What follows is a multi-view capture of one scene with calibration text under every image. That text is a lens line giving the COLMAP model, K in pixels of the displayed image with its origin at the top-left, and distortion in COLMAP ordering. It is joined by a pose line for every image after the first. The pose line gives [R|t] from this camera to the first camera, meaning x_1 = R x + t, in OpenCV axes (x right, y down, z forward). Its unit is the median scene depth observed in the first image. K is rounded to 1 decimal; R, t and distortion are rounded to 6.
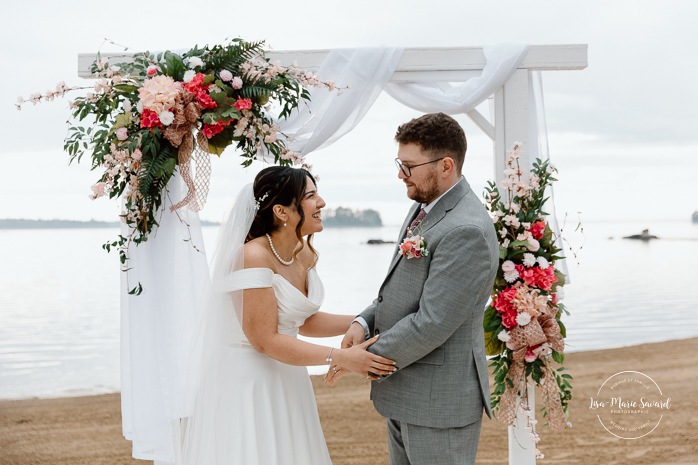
lens RADIAL K [[930.4, 0, 359.9], [0, 930.4, 230.8], [0, 0, 1]] dist [-0.001524, -0.019629]
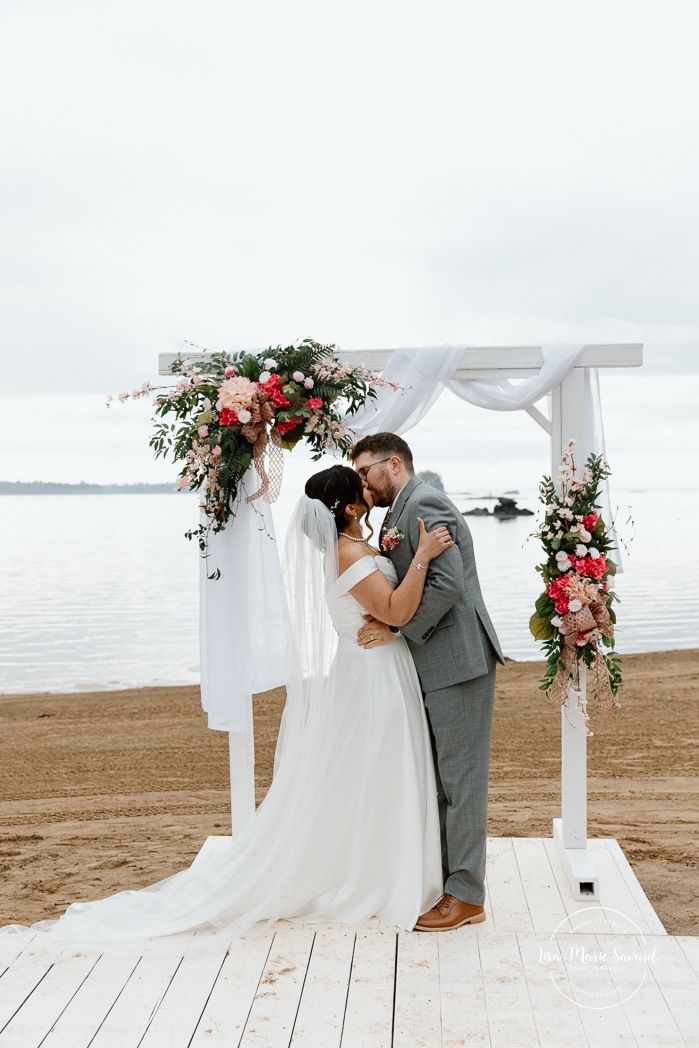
lens RADIAL K [[1238.4, 0, 334.5], [0, 1238.4, 544.3], [0, 0, 1]] dist [0.006970, 0.017088]
pose [[0.997922, 0.008482, -0.063880, -0.009457], [-0.005850, 0.999130, 0.041288, -0.032213], [0.064175, -0.040829, 0.997103, -0.424747]]
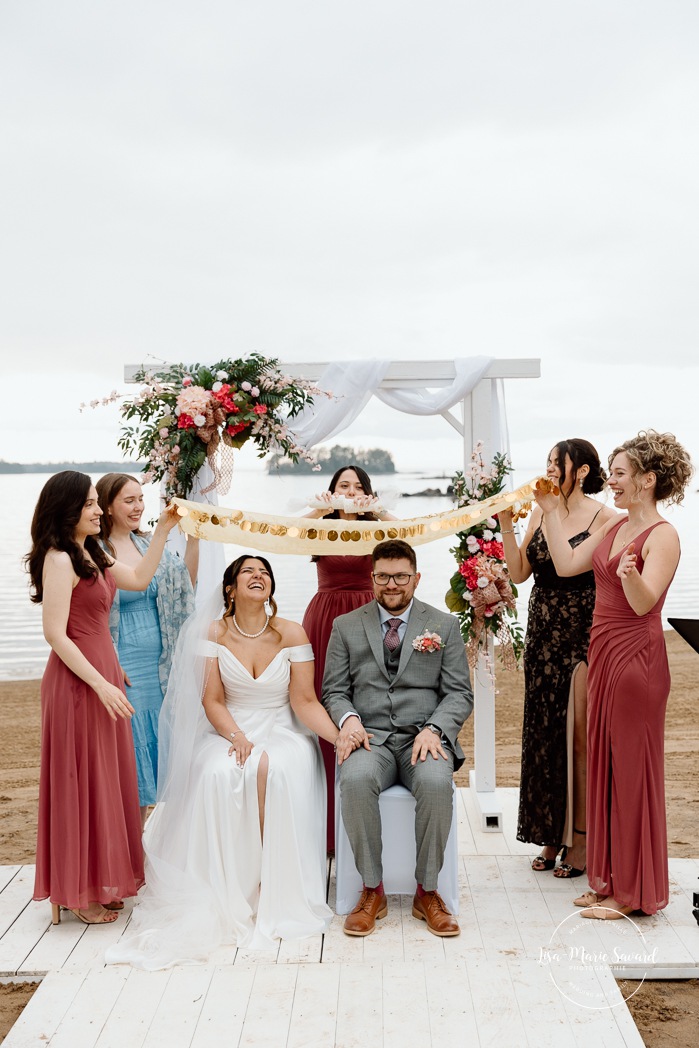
lens RADIAL K [[1408.5, 0, 350.6], [0, 1408.5, 497.2], [0, 0, 1]] dist [0.011222, 0.005996]
pose [[0.999916, 0.005668, -0.011614, 0.018451], [-0.005436, 0.999788, 0.019882, -0.055469], [0.011724, -0.019818, 0.999735, -0.880173]]
